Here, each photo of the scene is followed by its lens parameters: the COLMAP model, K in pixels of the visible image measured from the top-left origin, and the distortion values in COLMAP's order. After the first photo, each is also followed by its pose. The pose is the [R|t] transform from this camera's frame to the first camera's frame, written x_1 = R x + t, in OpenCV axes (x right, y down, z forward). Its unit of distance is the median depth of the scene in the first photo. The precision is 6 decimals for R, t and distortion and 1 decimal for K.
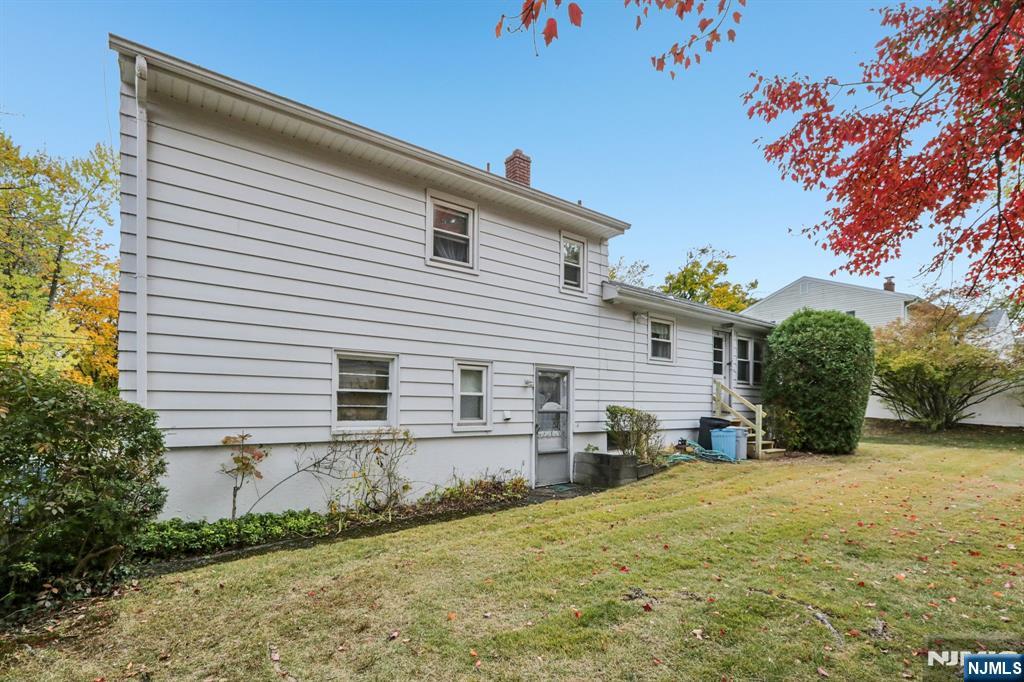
lens RADIAL K [[486.1, 0, 513.0], [0, 486.1, 413.1], [0, 0, 1]] dist [-0.001167, -0.000048]
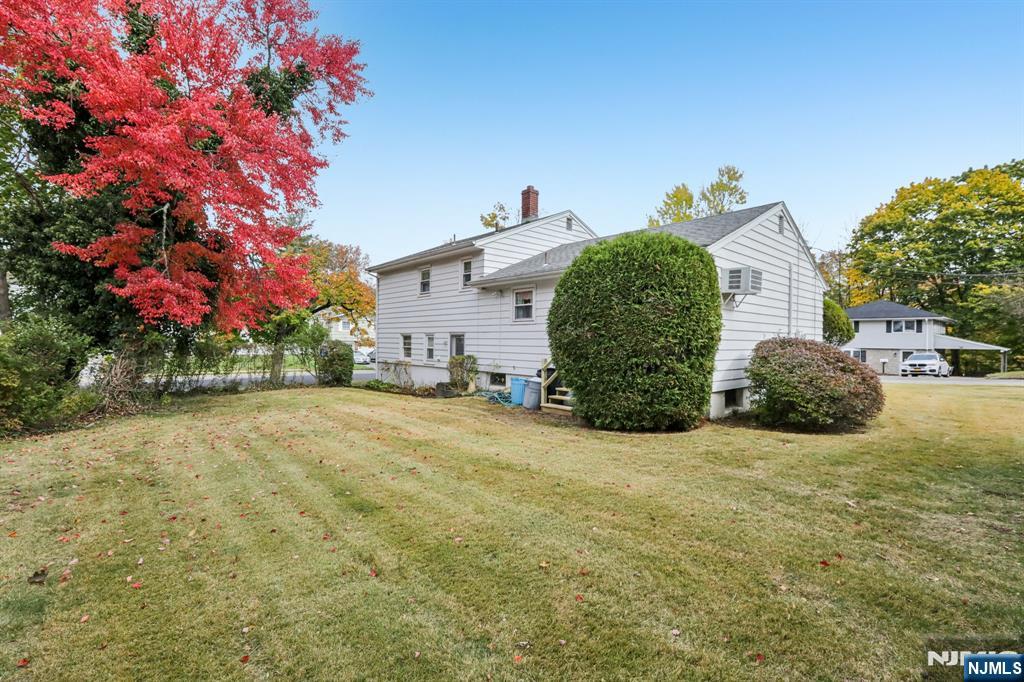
lens RADIAL K [[462.7, 0, 513.6], [0, 462.7, 357.8], [0, 0, 1]] dist [-0.001272, 0.000082]
pose [[0.063063, 0.029820, -0.997564, 1.911614], [-0.023683, 0.999317, 0.028375, -0.057595], [0.997728, 0.021836, 0.063726, 1.136624]]
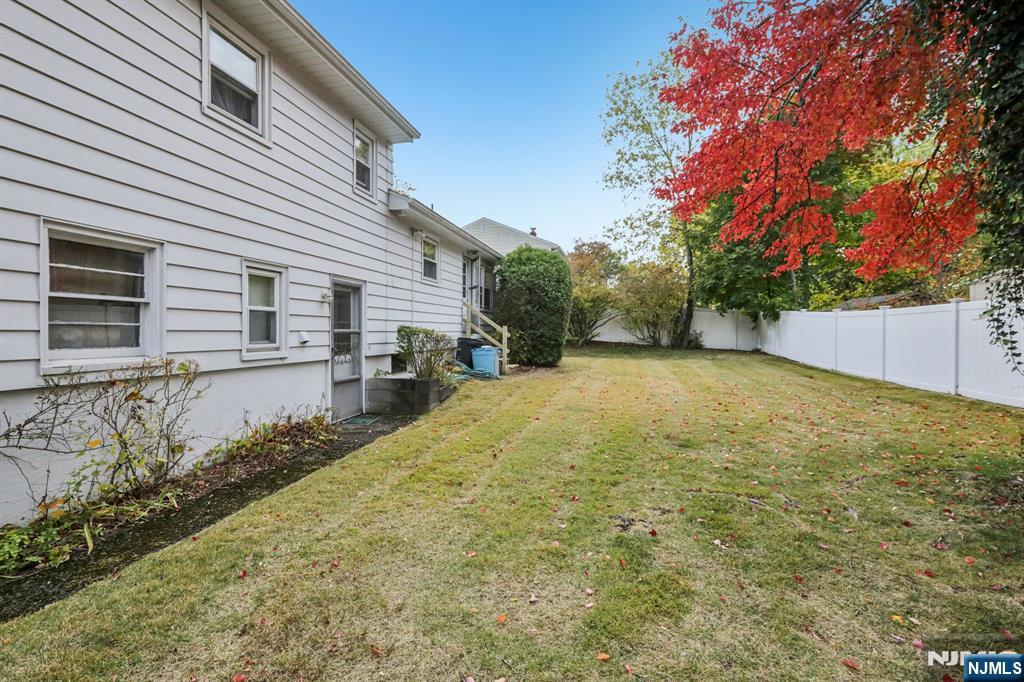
lens RADIAL K [[472.6, 0, 512.0], [0, 472.6, 341.0], [0, 0, 1]] dist [0.001019, 0.000285]
pose [[0.773421, -0.013531, 0.633748, -0.223744], [0.004312, 0.999861, 0.016087, -0.000161], [-0.633878, -0.009709, 0.773372, 0.187085]]
